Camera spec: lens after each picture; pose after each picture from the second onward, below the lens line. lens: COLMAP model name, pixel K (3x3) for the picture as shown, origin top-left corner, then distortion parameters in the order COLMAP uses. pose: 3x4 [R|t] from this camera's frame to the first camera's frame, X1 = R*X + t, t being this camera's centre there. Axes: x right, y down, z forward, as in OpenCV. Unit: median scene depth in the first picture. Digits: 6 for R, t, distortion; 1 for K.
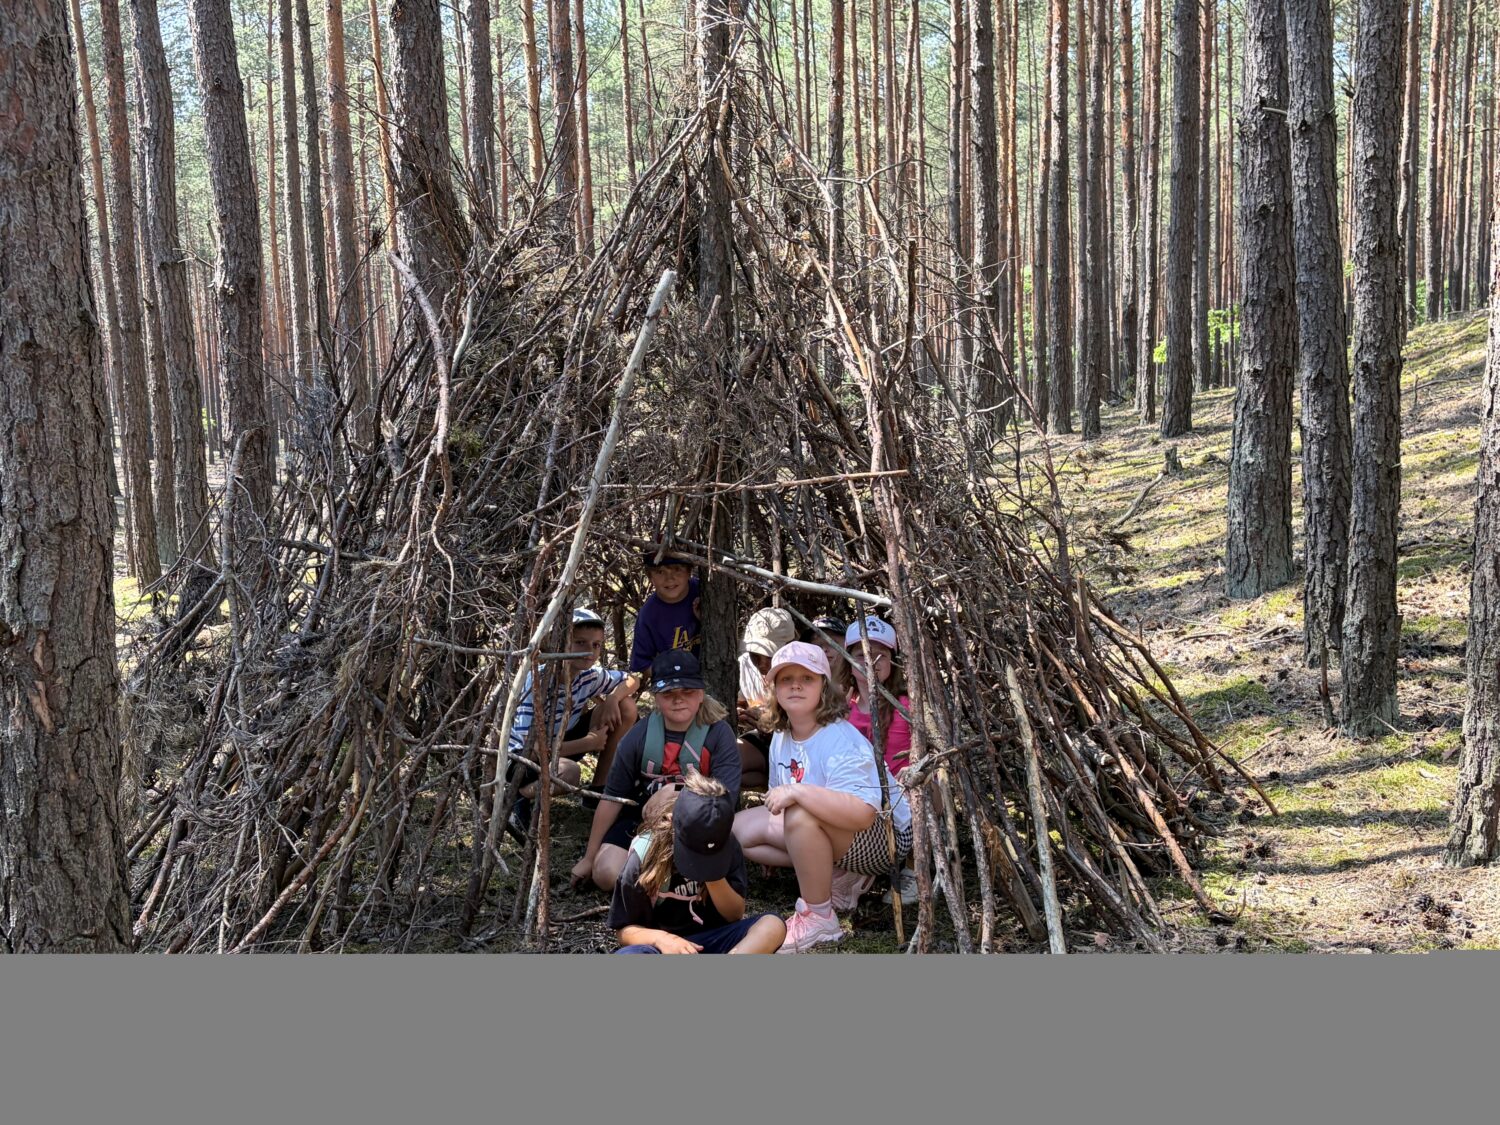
lens RADIAL K [[1610.9, 0, 742.0], [0, 1610.9, 569.4], [0, 0, 1]] dist [0.032944, 0.000000]
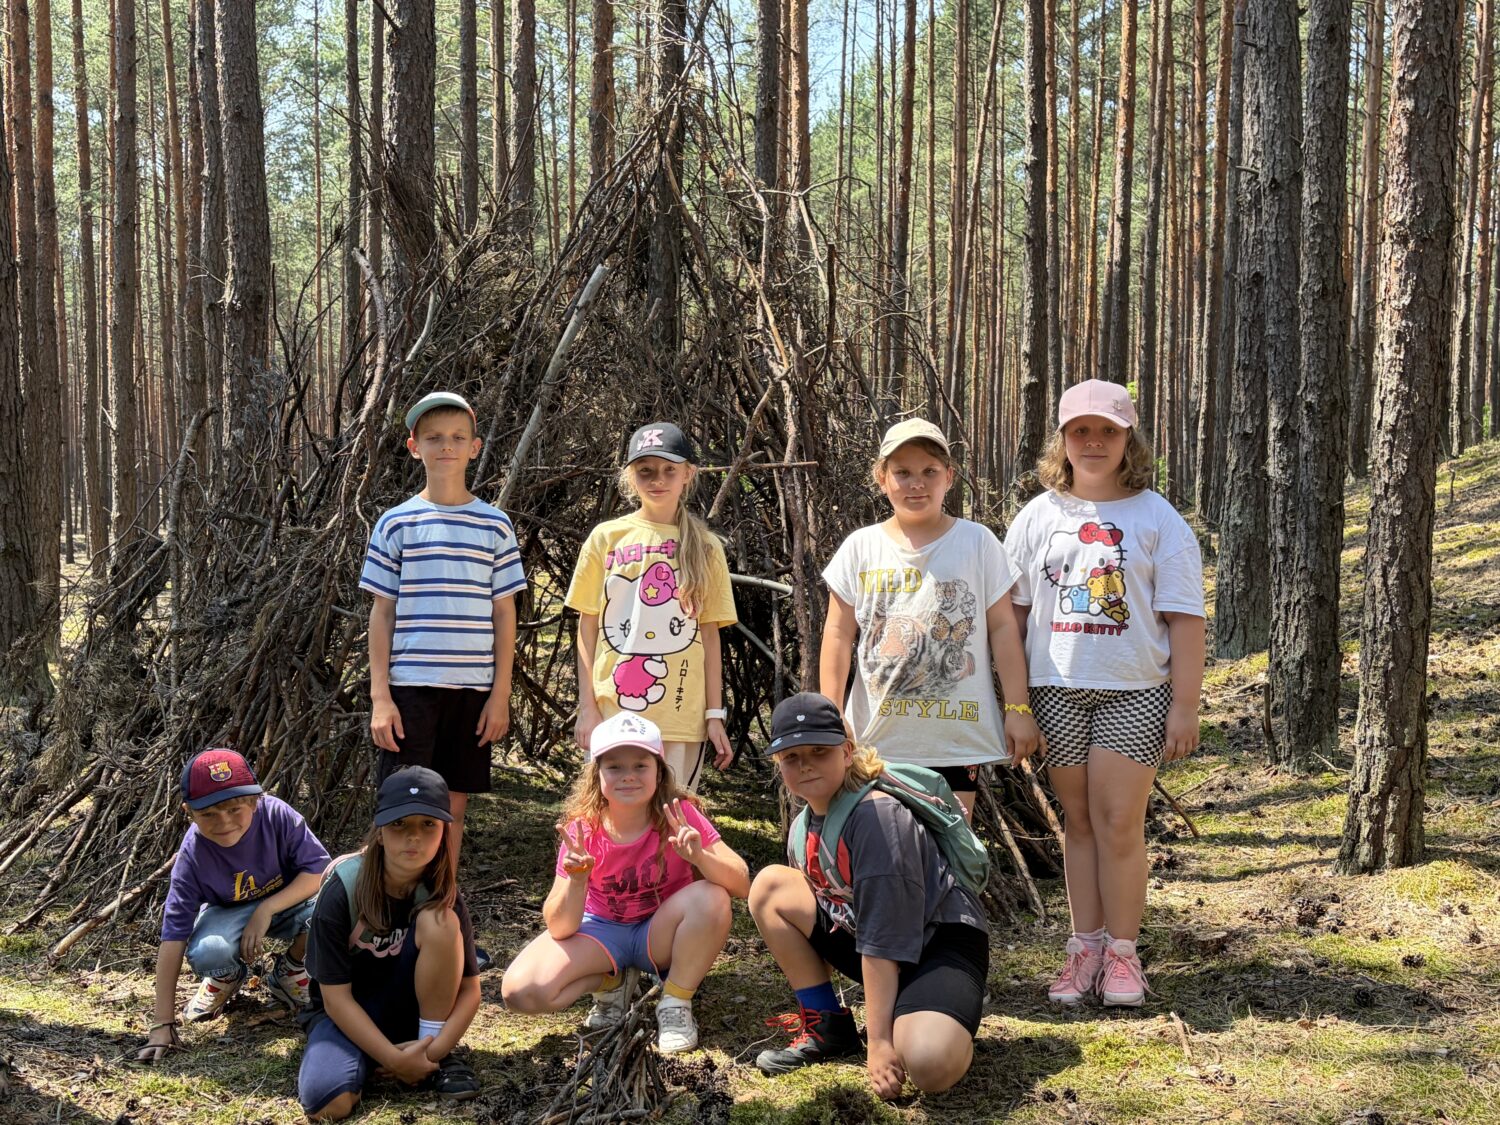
lens RADIAL K [[1610.9, 0, 758.9], [0, 1610.9, 557.2], [0, 0, 1]] dist [0.032944, 0.000000]
pose [[0.998255, 0.043246, -0.040206, 0.094084], [-0.045936, 0.996588, -0.068576, 0.062261], [0.037103, 0.070304, 0.996835, -0.024394]]
